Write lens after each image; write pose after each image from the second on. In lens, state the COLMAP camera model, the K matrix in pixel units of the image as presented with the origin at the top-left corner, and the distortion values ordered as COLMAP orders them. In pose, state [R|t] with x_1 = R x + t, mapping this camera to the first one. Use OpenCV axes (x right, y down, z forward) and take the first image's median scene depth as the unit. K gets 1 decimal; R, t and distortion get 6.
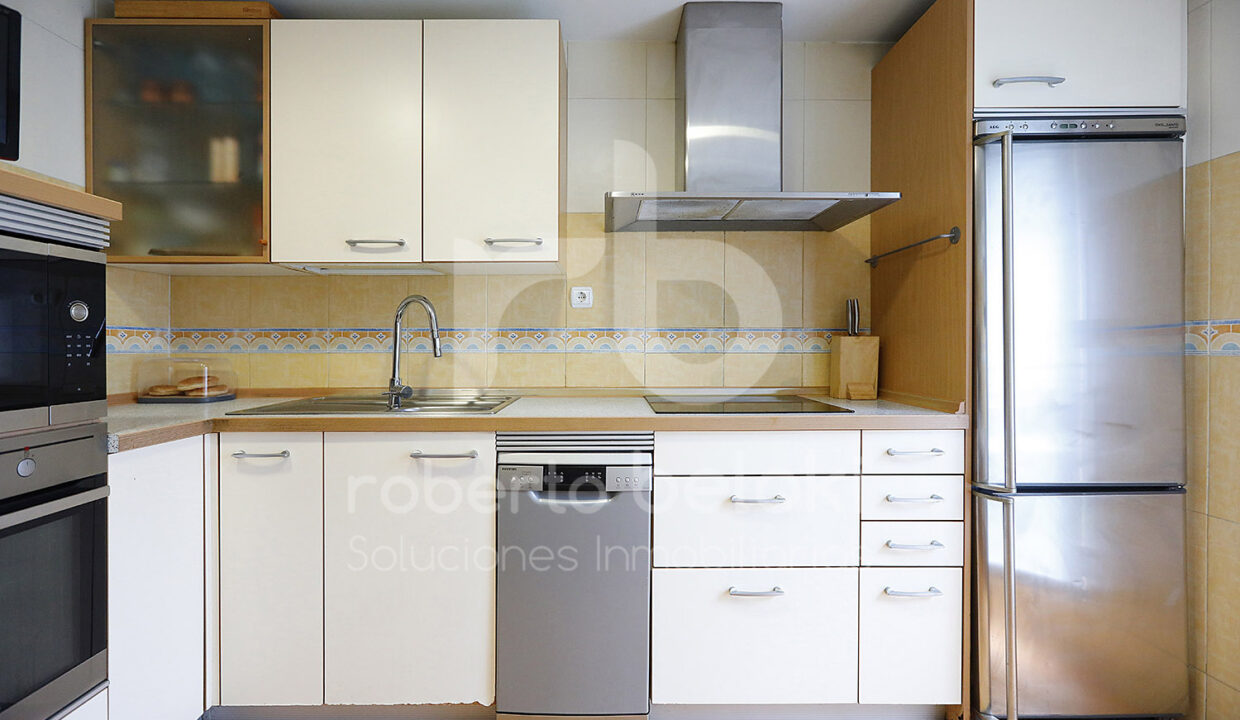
lens RADIAL K [[569.2, 0, 616.6], [0, 569.2, 355.9], [0, 0, 1]] dist [0.004587, 0.000444]
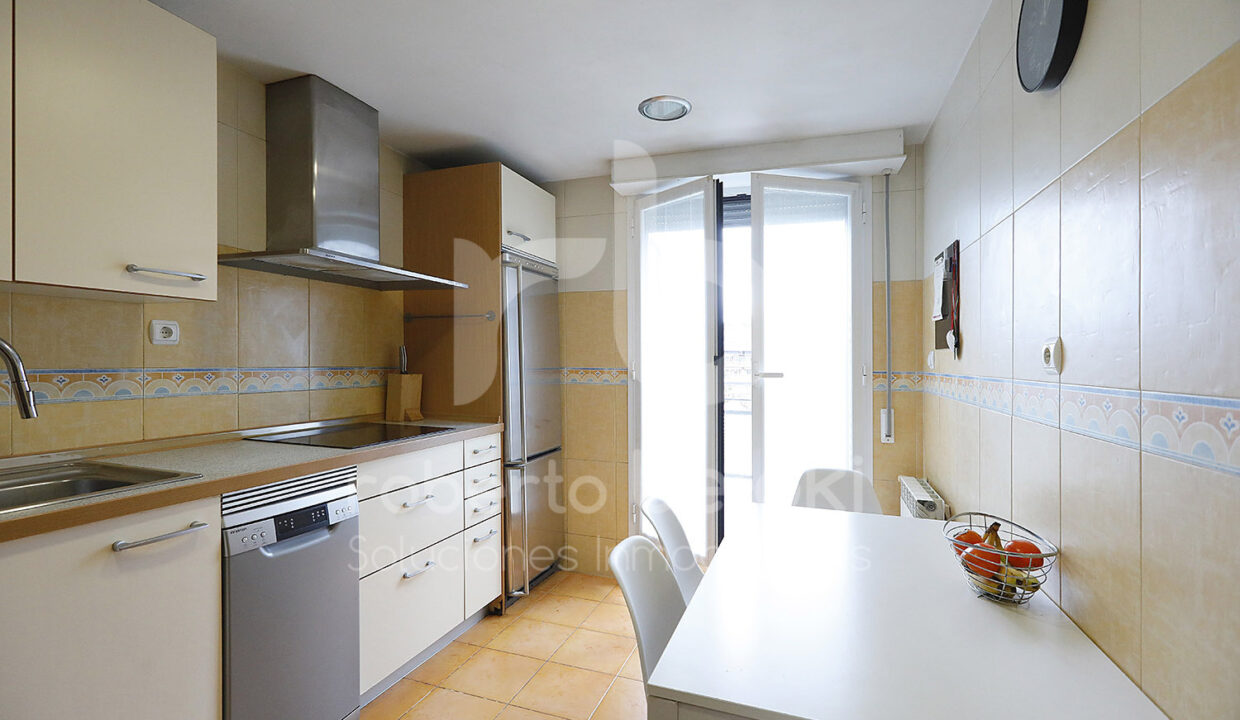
lens RADIAL K [[569.2, 0, 613.2], [0, 569.2, 362.1], [0, 0, 1]] dist [0.004587, 0.000444]
pose [[0.342391, 0.000736, 0.939557, -0.850494], [0.002716, 0.999995, -0.001773, -0.073642], [-0.939554, 0.003159, 0.342387, 0.099647]]
